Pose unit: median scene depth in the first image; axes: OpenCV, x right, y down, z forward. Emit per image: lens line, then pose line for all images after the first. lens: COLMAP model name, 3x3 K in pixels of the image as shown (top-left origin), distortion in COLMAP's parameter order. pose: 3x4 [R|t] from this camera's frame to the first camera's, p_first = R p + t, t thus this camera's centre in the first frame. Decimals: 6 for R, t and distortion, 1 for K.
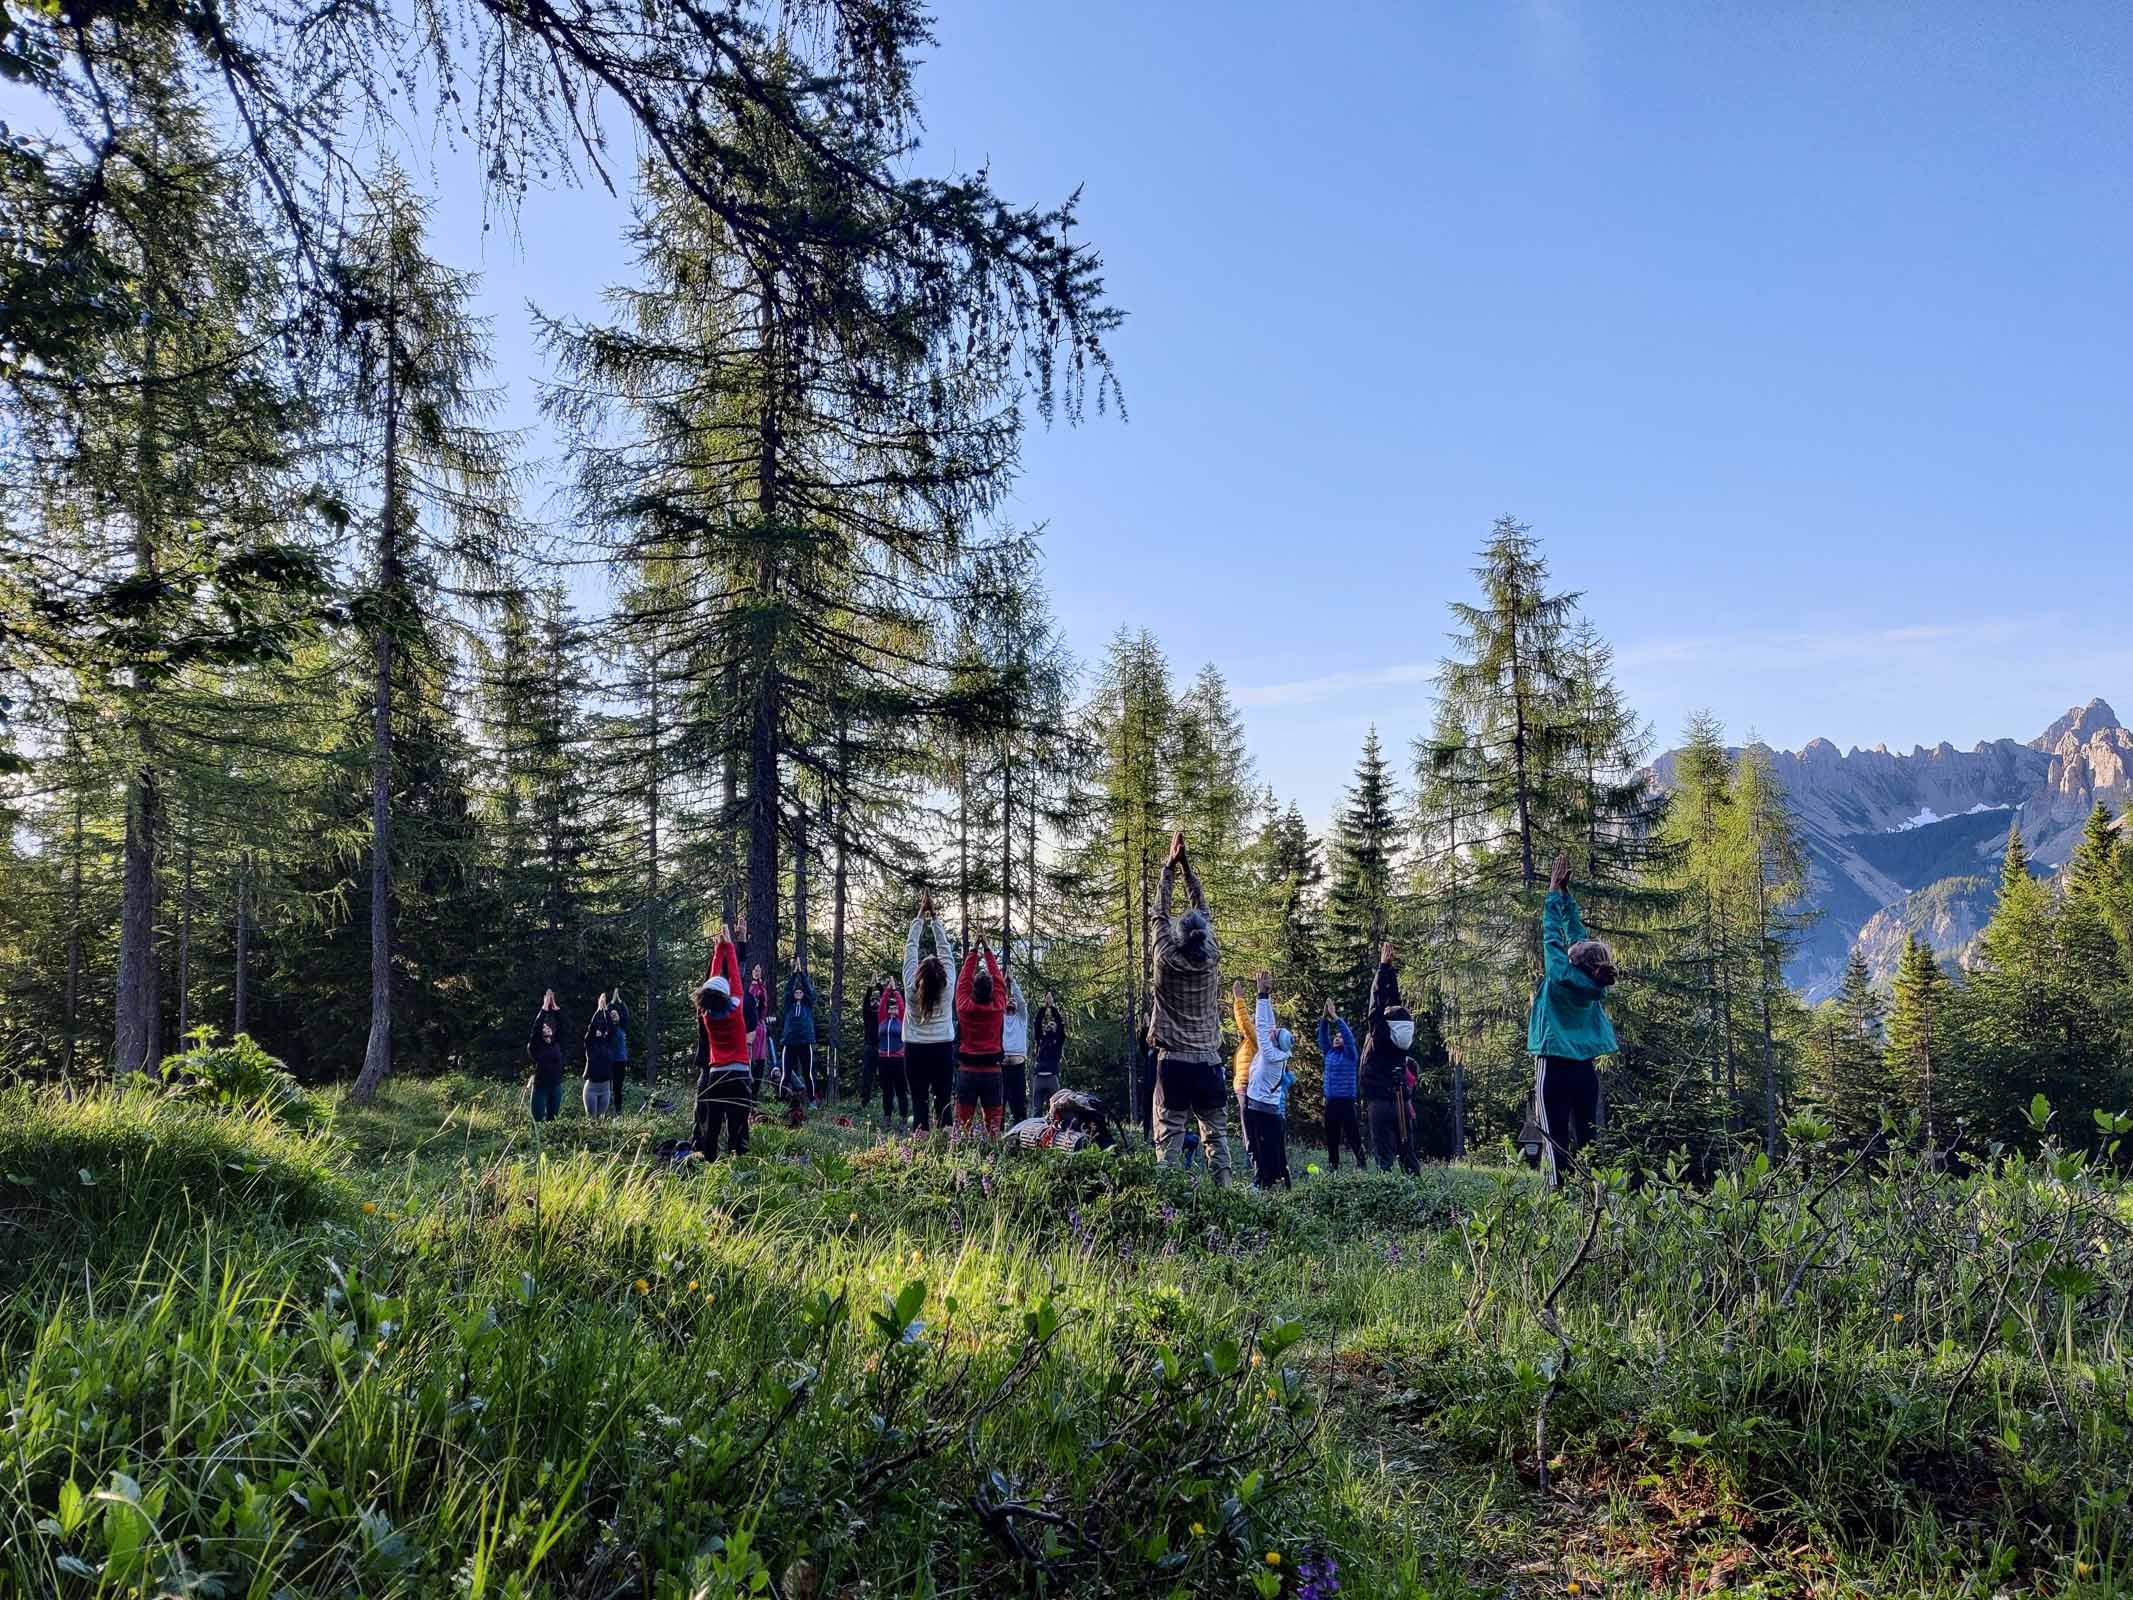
lens RADIAL K [[1601.0, 0, 1037.8], [0, 1601.0, 803.3], [0, 0, 1]] dist [0.048112, -0.080439]
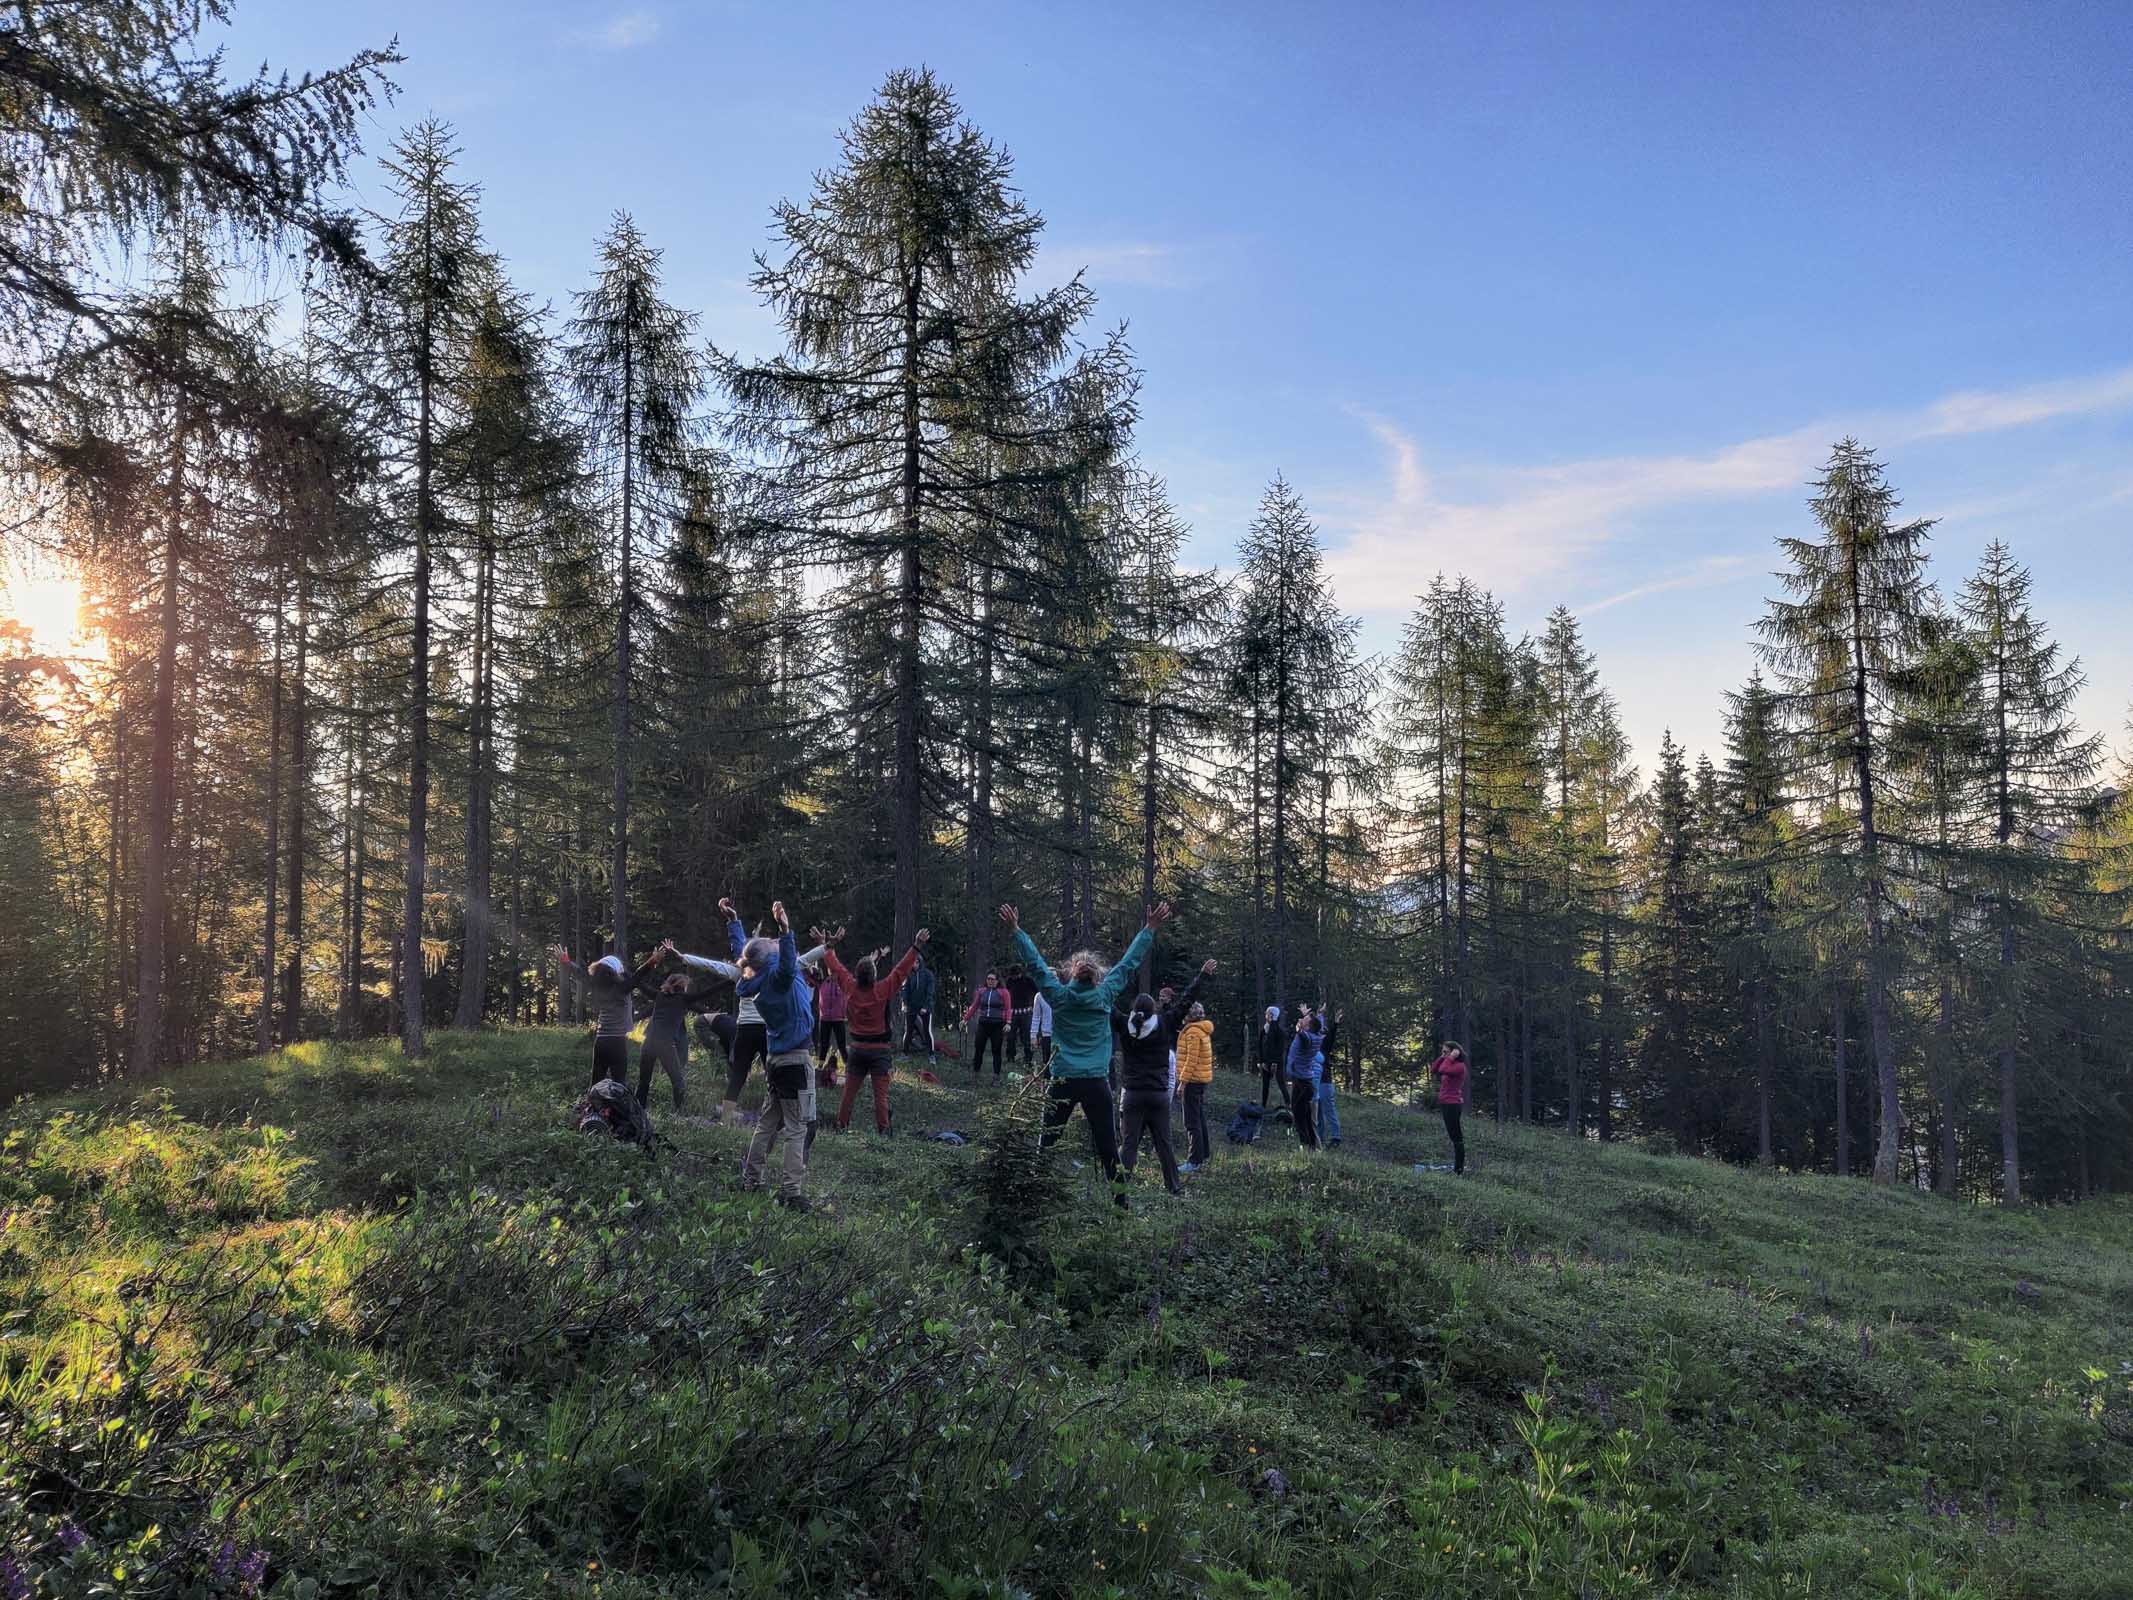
lens RADIAL K [[1601.0, 0, 1037.8], [0, 1601.0, 803.3], [0, 0, 1]] dist [0.048112, -0.080439]
pose [[0.954356, -0.001111, -0.298668, 0.125649], [0.012852, 0.999220, 0.037351, -0.013427], [0.298394, -0.039485, 0.953626, -0.011888]]
